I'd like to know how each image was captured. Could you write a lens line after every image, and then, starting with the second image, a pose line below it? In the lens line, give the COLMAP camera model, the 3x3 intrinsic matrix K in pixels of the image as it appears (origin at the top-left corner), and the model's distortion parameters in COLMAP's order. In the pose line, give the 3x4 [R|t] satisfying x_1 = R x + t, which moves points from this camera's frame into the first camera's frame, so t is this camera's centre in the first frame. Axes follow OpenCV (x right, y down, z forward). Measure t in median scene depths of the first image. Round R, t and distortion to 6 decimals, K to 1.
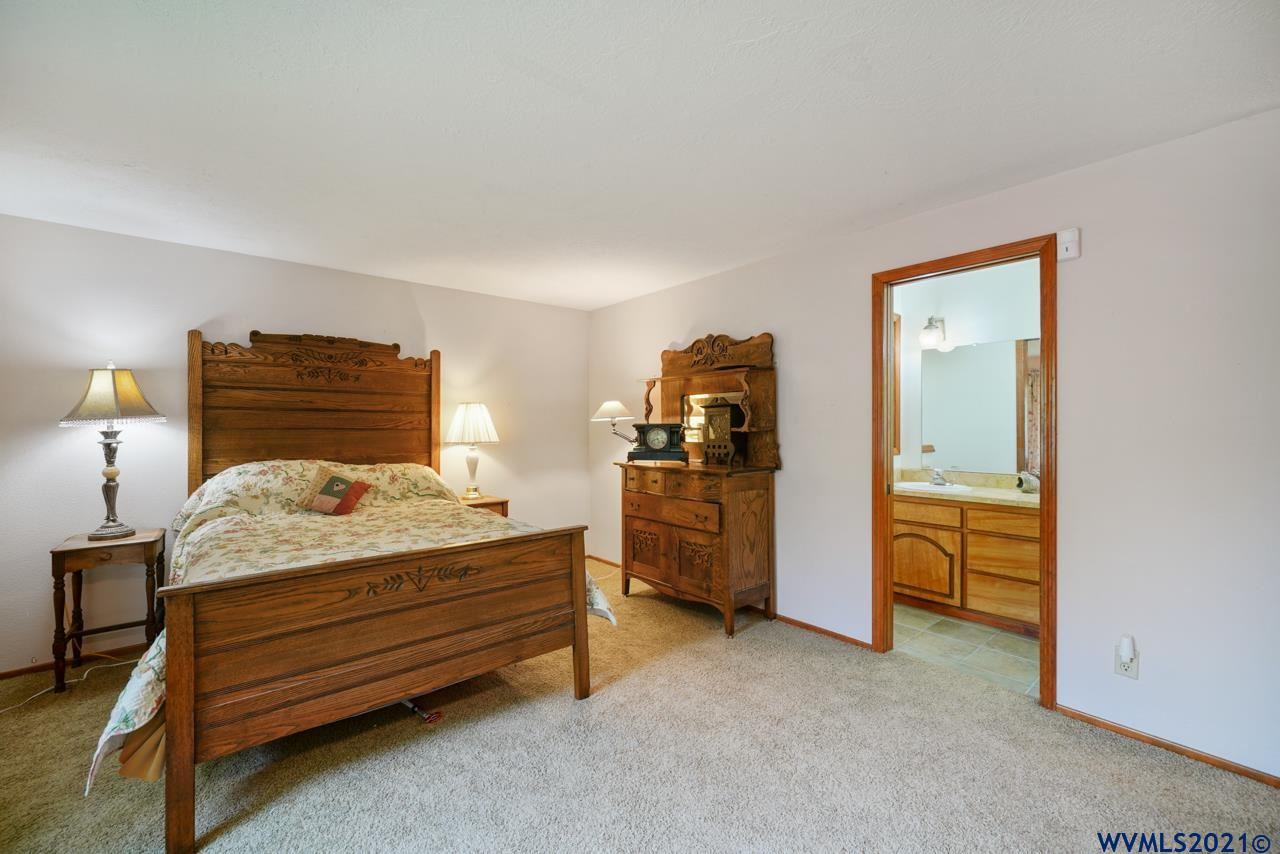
lens RADIAL K [[521.9, 0, 634.6], [0, 521.9, 424.8], [0, 0, 1]] dist [-0.000874, 0.000205]
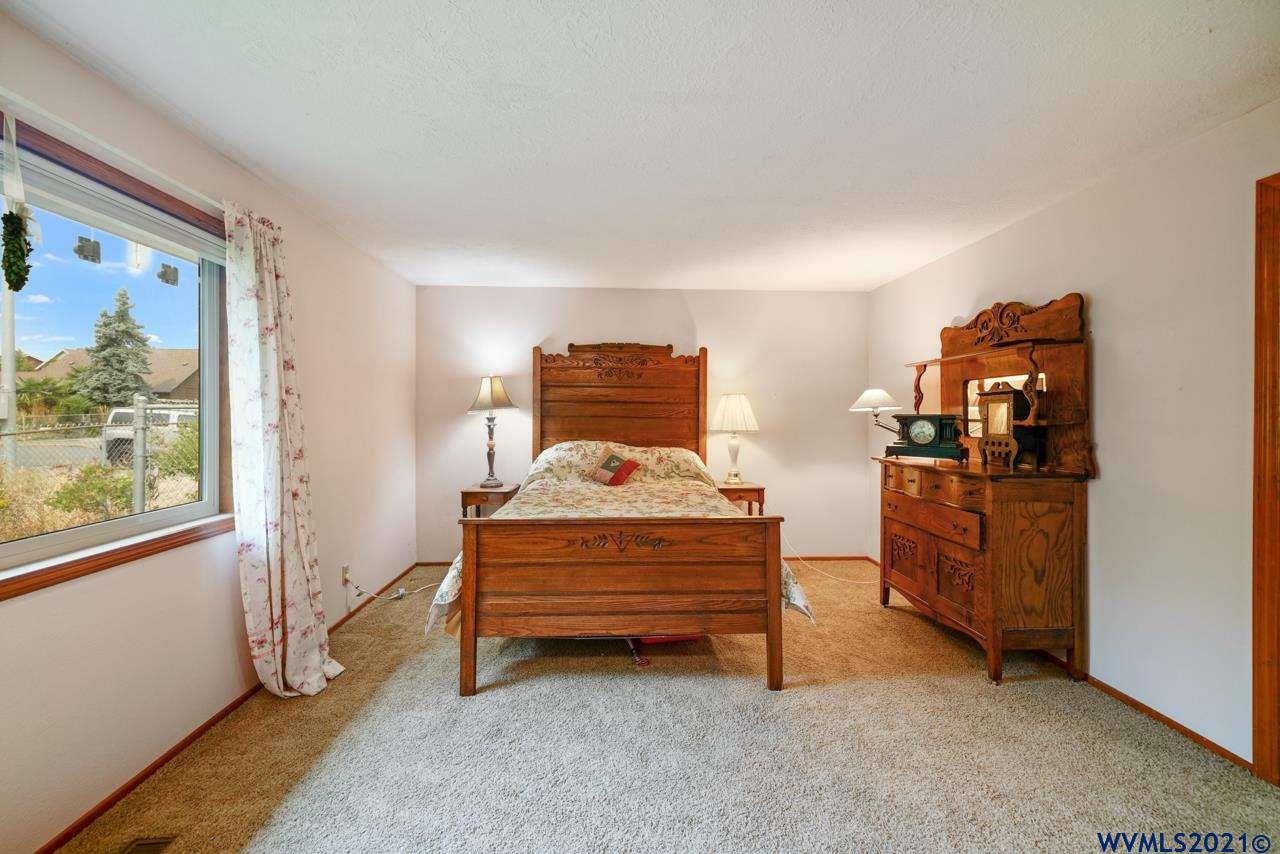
lens RADIAL K [[517.4, 0, 636.1], [0, 517.4, 416.8], [0, 0, 1]] dist [-0.000448, 0.000340]
pose [[0.798499, 0.008426, -0.601937, 0.215281], [-0.006034, 0.999964, 0.005992, -0.000809], [0.601966, -0.001153, 0.798521, 0.040327]]
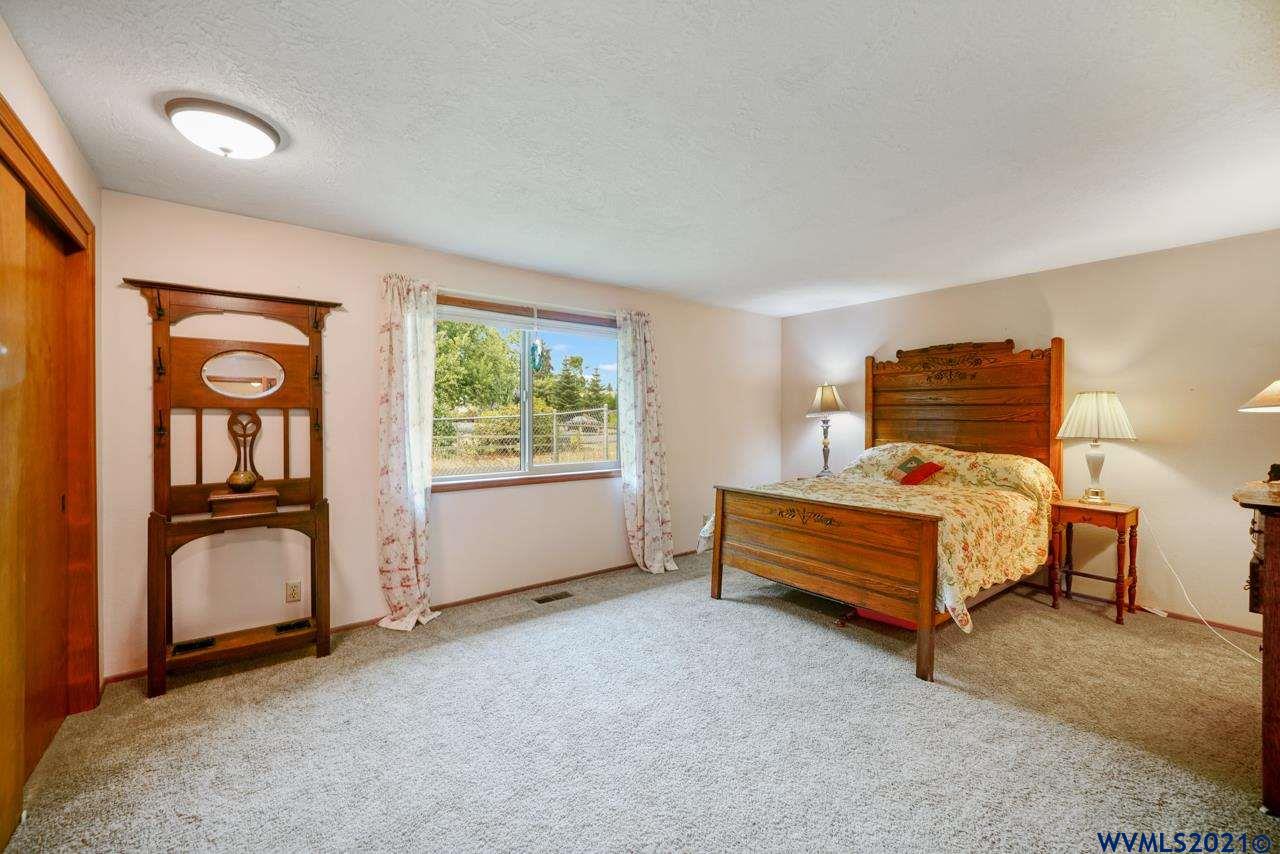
lens RADIAL K [[521.9, 0, 634.6], [0, 521.9, 424.8], [0, 0, 1]] dist [-0.000874, 0.000205]
pose [[-0.040084, 0.019651, -0.999003, 0.740150], [-0.003018, 0.999800, 0.019788, -0.003879], [0.999192, 0.003808, -0.040017, 0.355514]]
